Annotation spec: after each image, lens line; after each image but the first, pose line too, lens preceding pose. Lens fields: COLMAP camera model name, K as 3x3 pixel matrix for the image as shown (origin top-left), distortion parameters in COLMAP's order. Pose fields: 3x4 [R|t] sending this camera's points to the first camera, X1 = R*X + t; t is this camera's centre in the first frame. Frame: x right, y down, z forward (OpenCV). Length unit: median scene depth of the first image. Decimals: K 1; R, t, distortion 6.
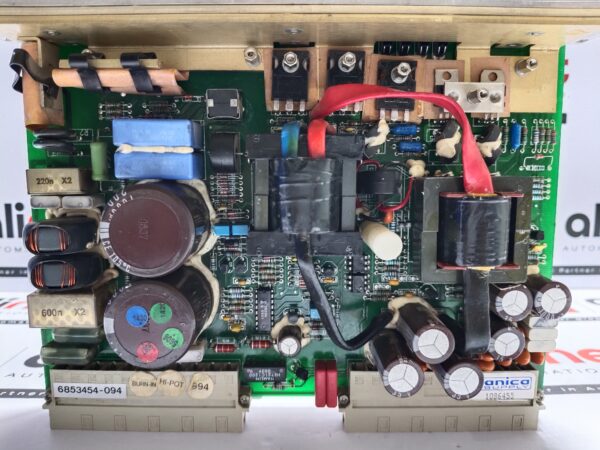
lens RADIAL K [[472.1, 0, 300.0], [0, 472.1, 225.0], [0, 0, 1]] dist [0.008092, -0.075745]
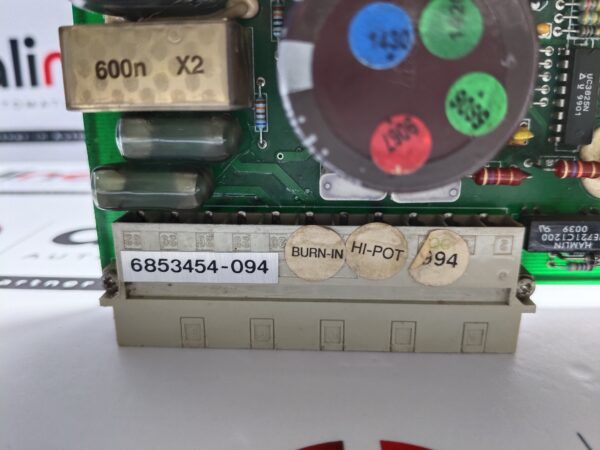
lens RADIAL K [[483.3, 0, 300.0], [0, 483.3, 225.0], [0, 0, 1]] dist [0.001047, -0.100126]
pose [[0.999464, 0.008314, -0.031677, -0.338391], [-0.002968, 0.986252, 0.165221, 0.234857], [0.032615, -0.165038, 0.985748, 0.542227]]
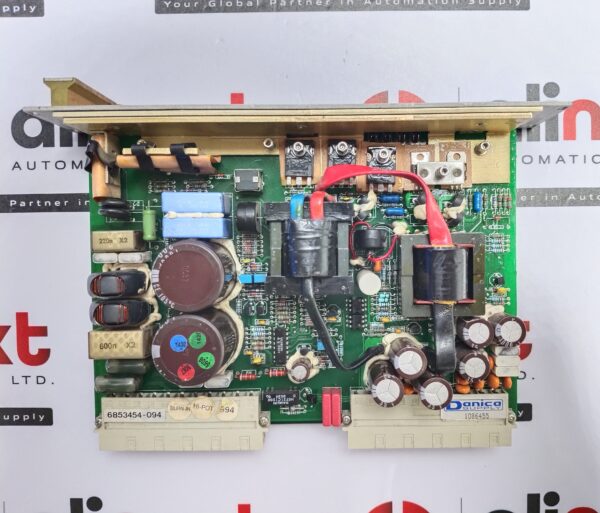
lens RADIAL K [[551.6, 0, 347.0], [0, 551.6, 255.8], [0, 0, 1]] dist [0.076961, -0.267444]
pose [[0.999926, -0.011438, 0.004192, 0.094932], [0.011806, 0.994709, -0.102055, 0.100731], [-0.003003, 0.102097, 0.994770, -0.455730]]
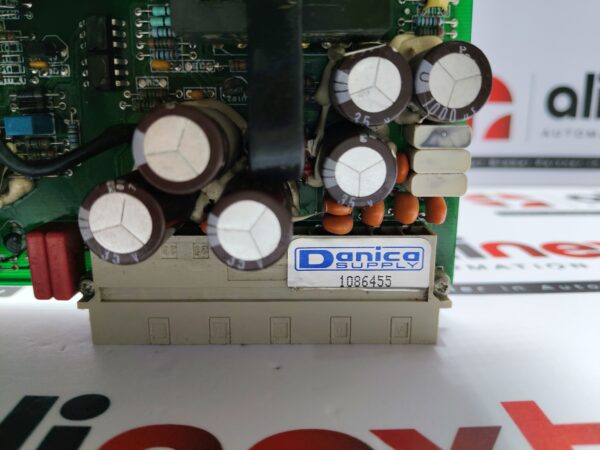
lens RADIAL K [[483.3, 0, 300.0], [0, 483.3, 225.0], [0, 0, 1]] dist [0.001047, -0.100126]
pose [[0.999992, -0.000813, 0.004019, 0.353569], [0.000353, 0.993563, 0.113280, 0.238903], [-0.004086, -0.113277, 0.993555, 0.453557]]
